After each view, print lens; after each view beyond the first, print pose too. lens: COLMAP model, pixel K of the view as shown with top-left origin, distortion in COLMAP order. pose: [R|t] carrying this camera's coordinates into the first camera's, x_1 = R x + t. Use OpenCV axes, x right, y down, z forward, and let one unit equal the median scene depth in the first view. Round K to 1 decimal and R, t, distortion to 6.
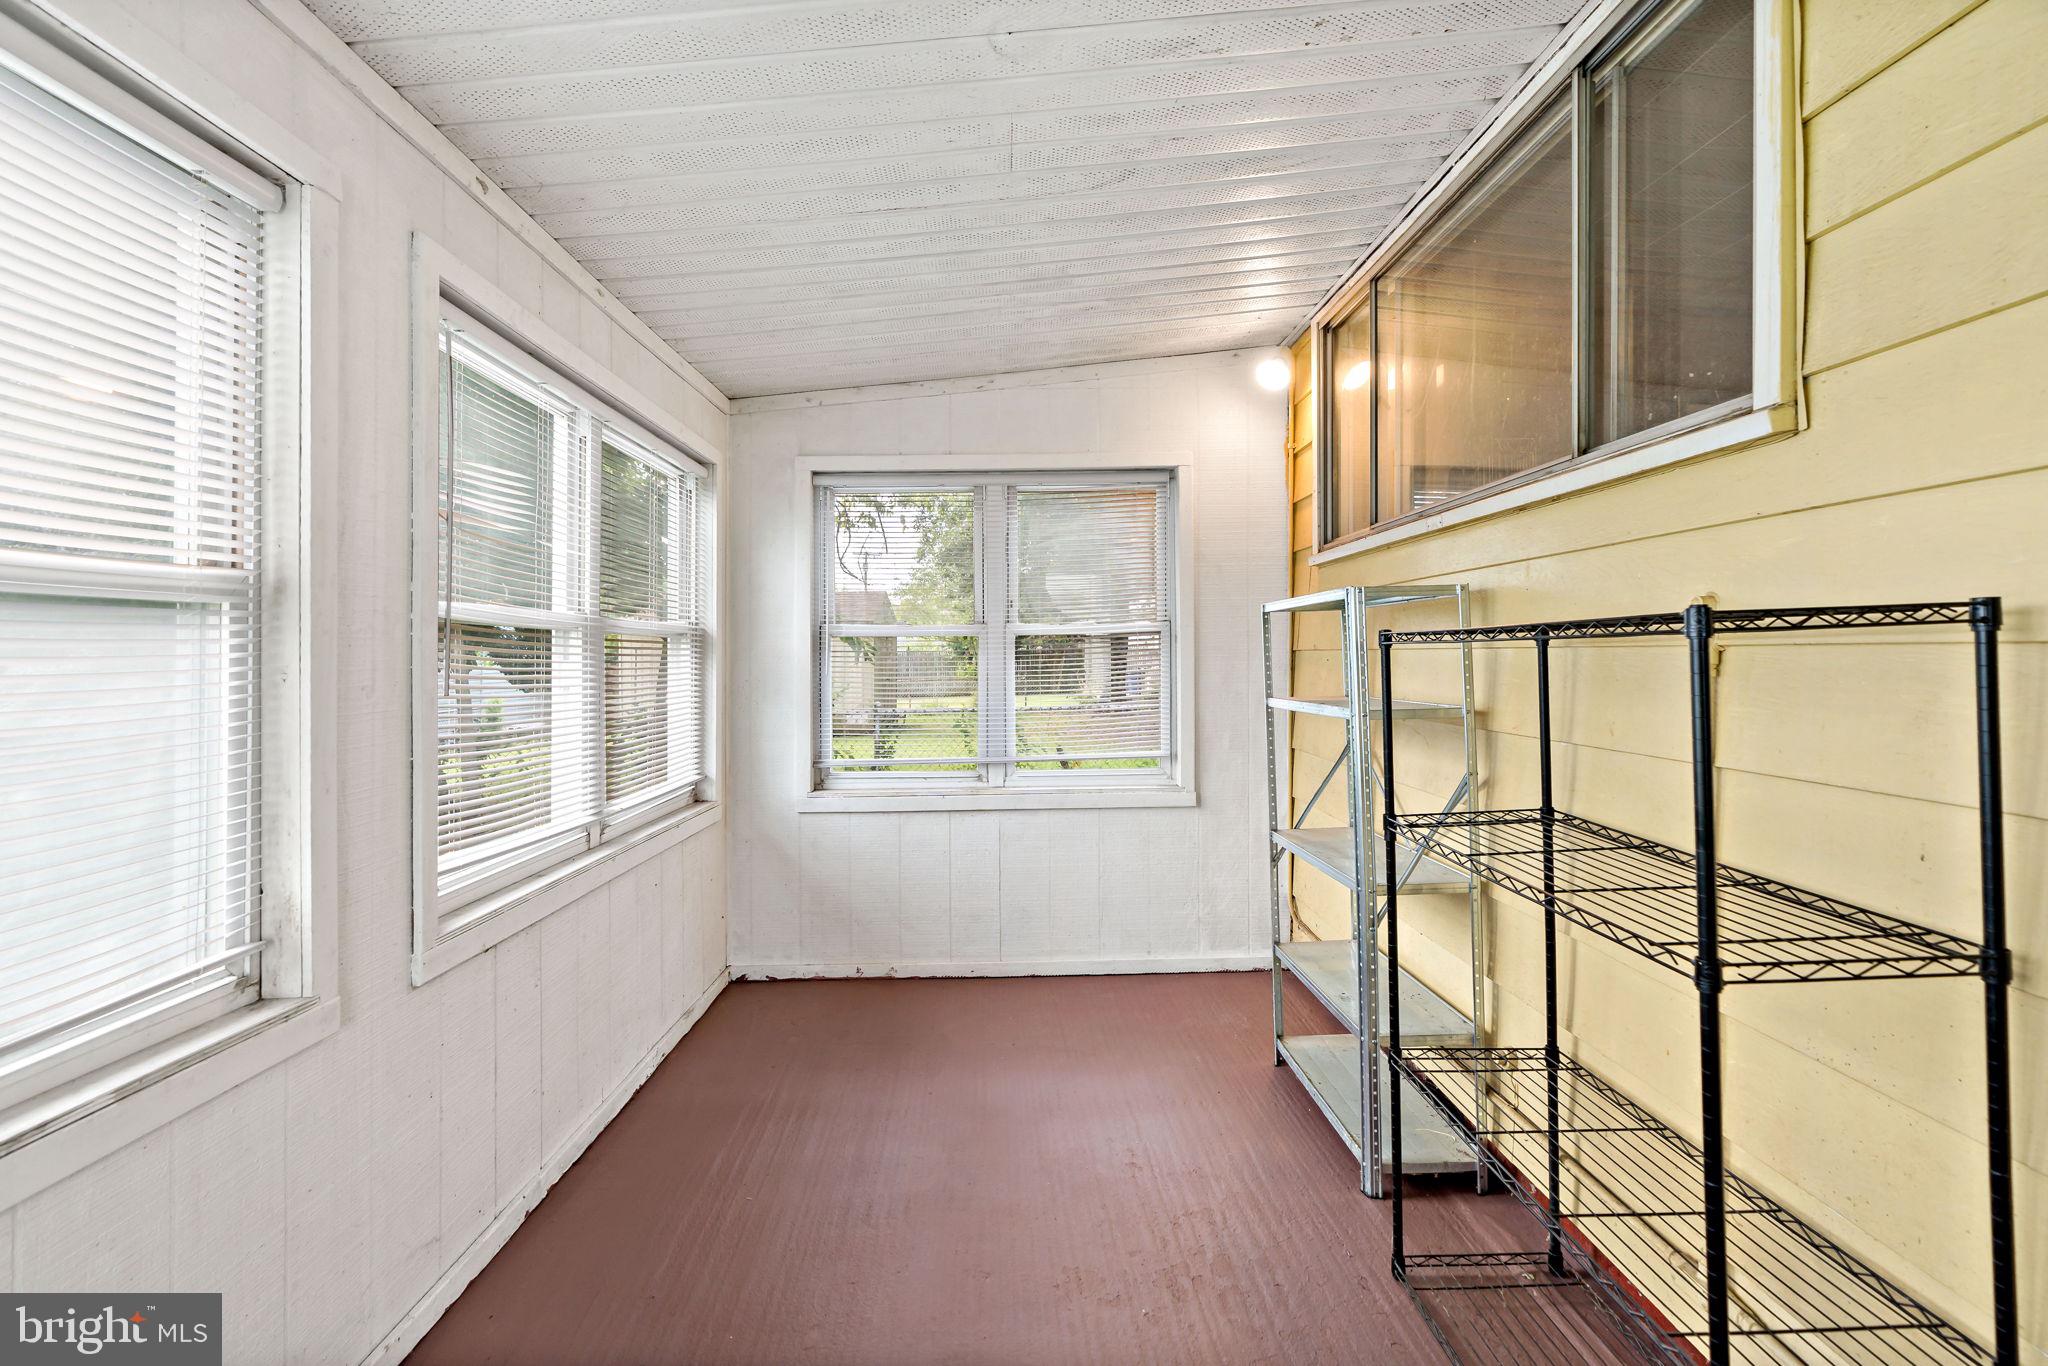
lens RADIAL K [[928.3, 0, 1024.0], [0, 928.3, 683.0], [0, 0, 1]] dist [-0.000325, 0.000834]
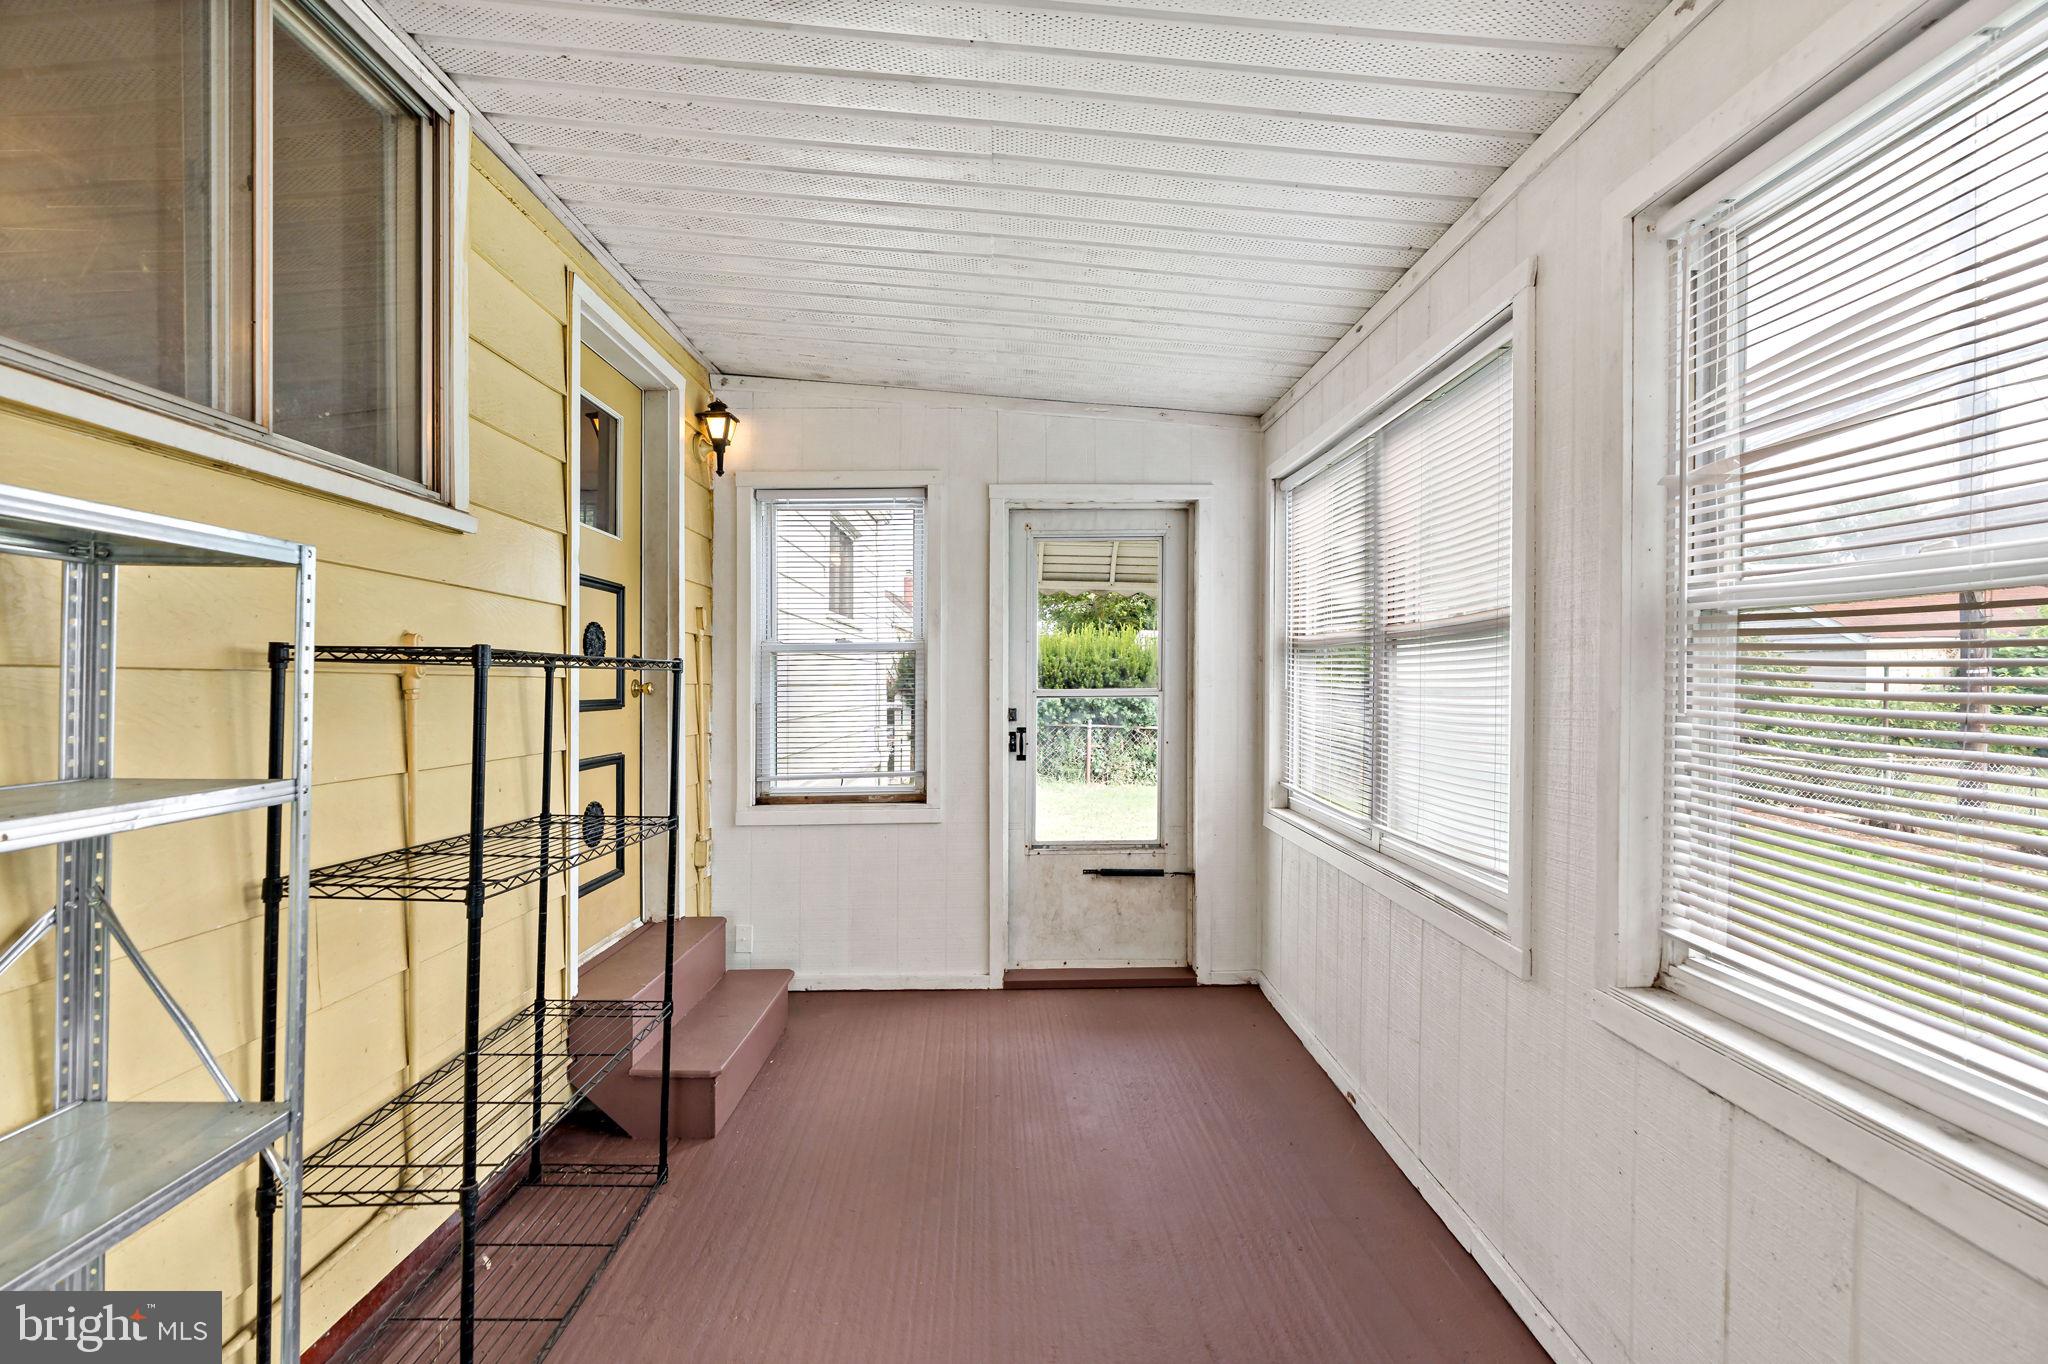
lens RADIAL K [[928.3, 0, 1024.0], [0, 928.3, 682.0], [0, 0, 1]] dist [-0.000325, 0.000834]
pose [[-0.999637, 0.009242, 0.025290, -0.106232], [0.009476, 0.999913, 0.009136, -0.031290], [-0.025203, 0.009372, -0.999638, 2.109812]]
